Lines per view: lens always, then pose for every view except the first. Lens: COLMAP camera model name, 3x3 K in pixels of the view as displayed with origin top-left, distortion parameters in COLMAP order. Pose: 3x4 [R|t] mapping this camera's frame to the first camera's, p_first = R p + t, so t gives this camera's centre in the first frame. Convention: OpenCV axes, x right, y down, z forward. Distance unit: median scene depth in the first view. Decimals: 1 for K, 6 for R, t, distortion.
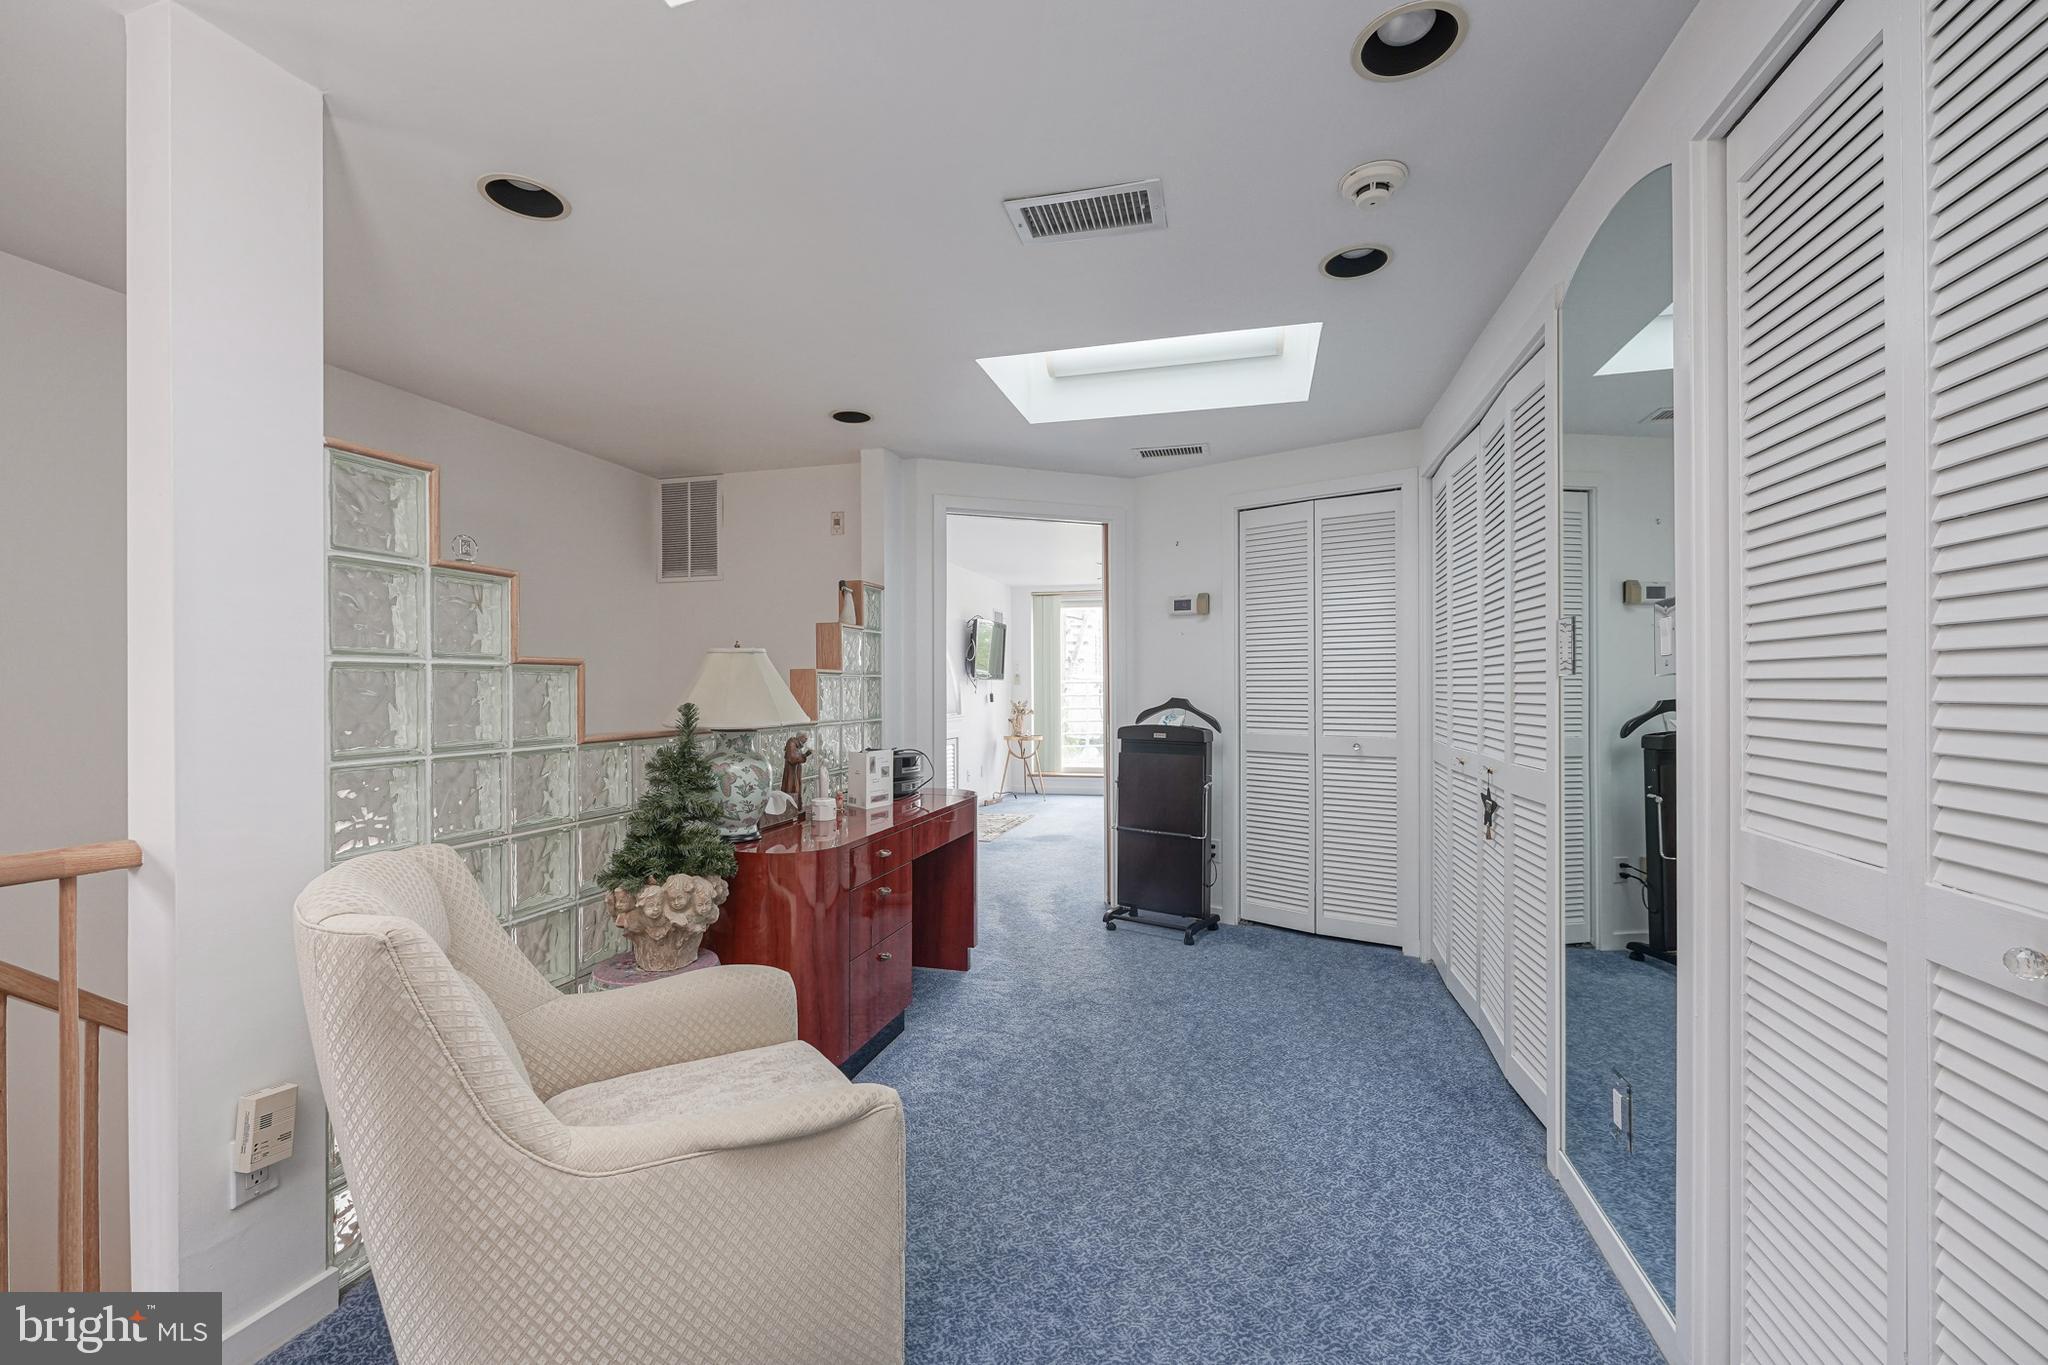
lens RADIAL K [[818.2, 0, 1019.2], [0, 818.2, 686.3], [0, 0, 1]] dist [-0.000173, 0.000057]
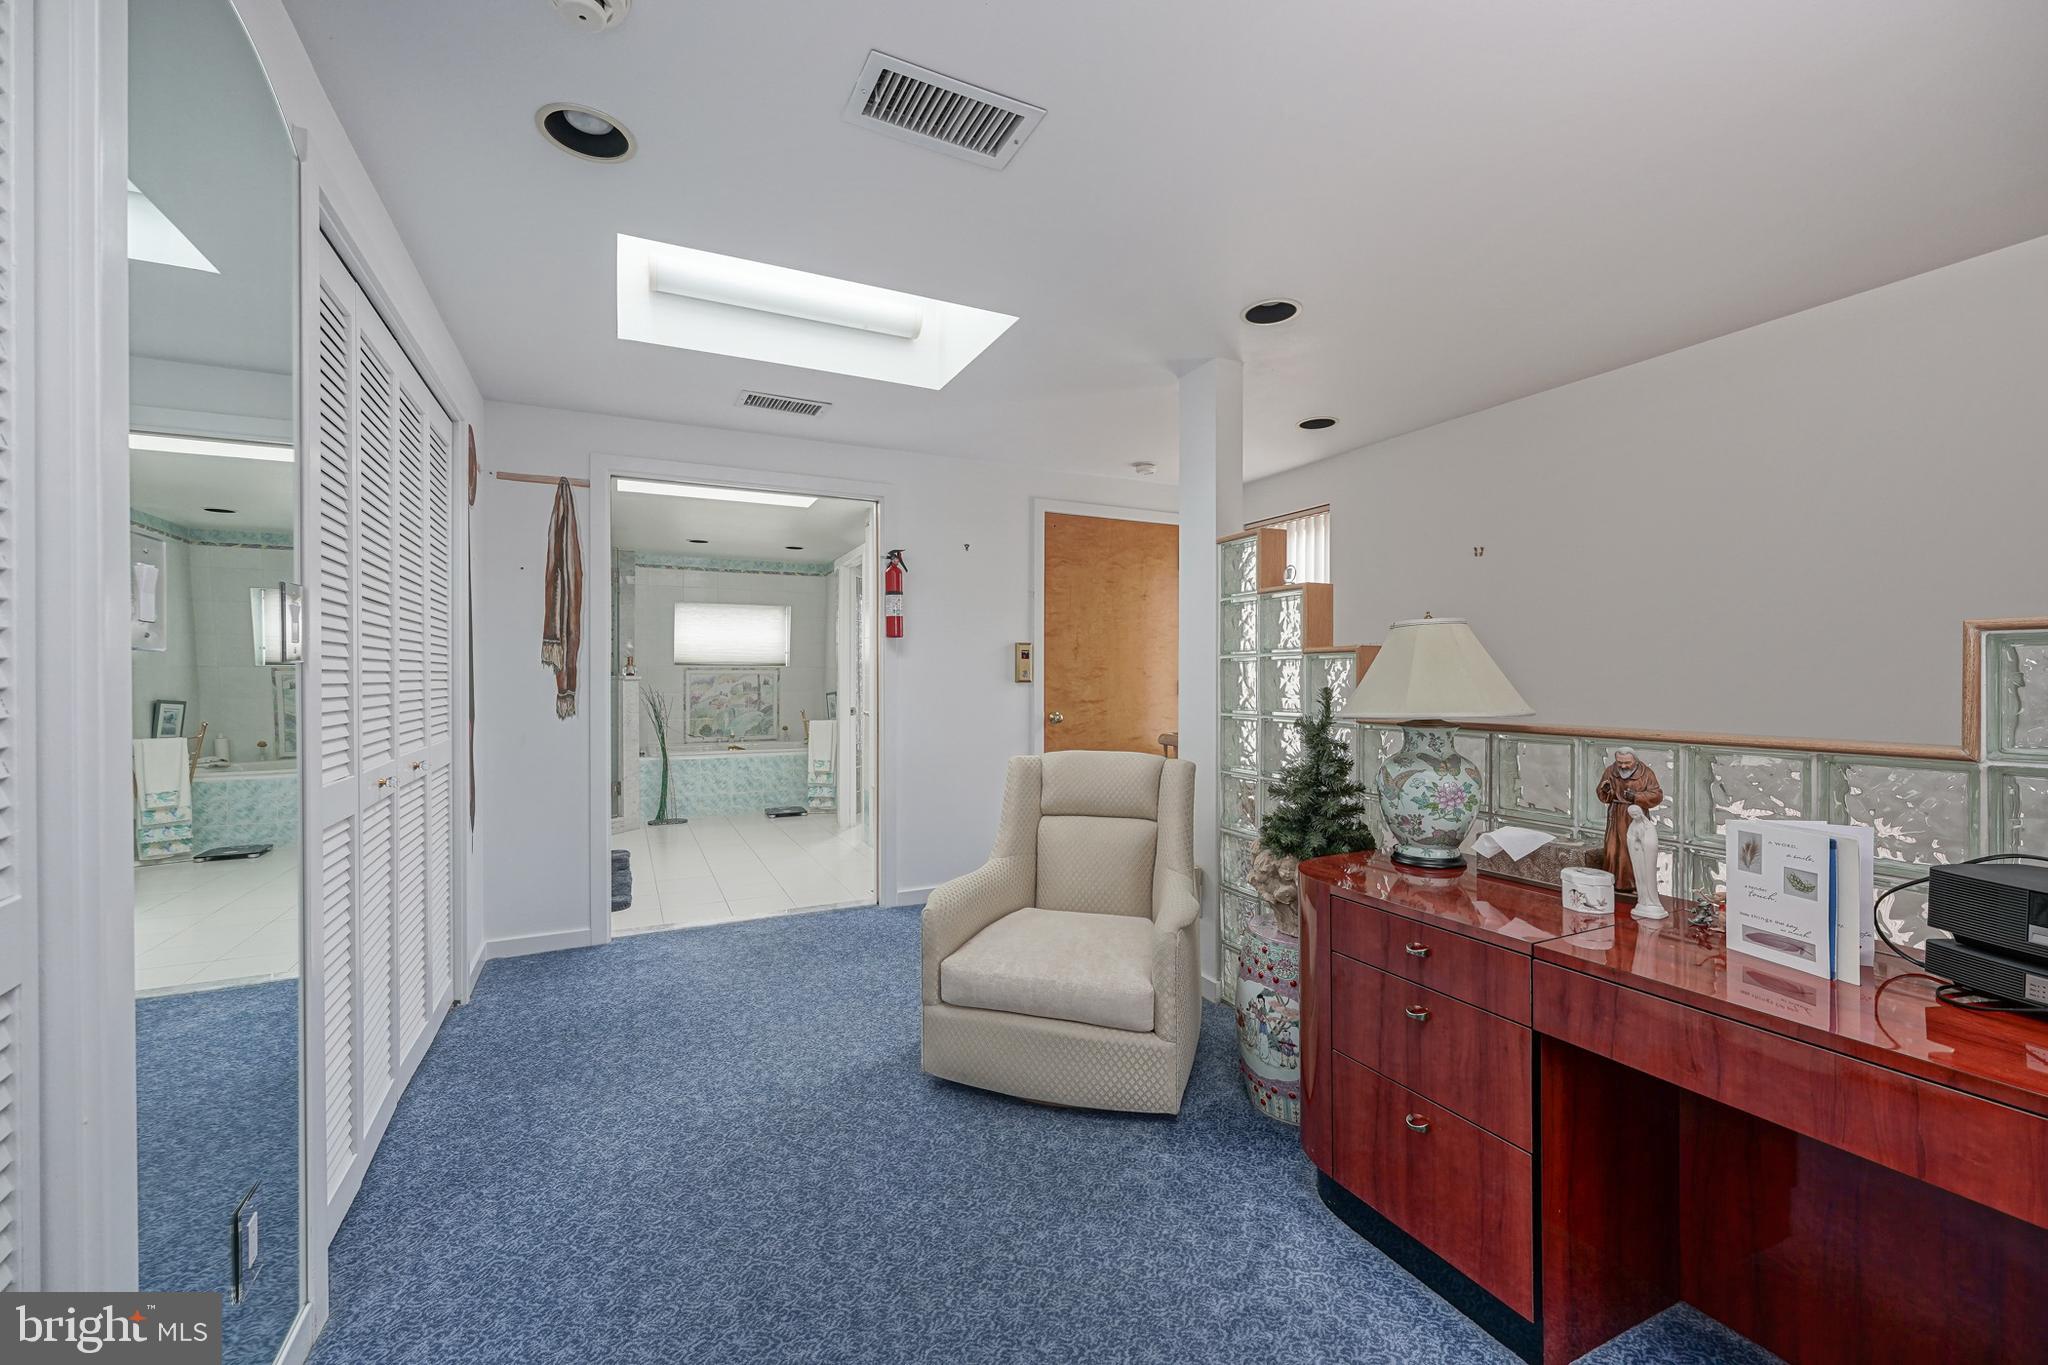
lens RADIAL K [[818.2, 0, 1052.9], [0, 818.2, 676.1], [0, 0, 1]] dist [-0.000249, 0.000355]
pose [[-0.721569, 0.006011, -0.692316, 0.484940], [0.006737, 0.999976, 0.001661, 0.003504], [0.692309, -0.003466, -0.721593, 1.385516]]
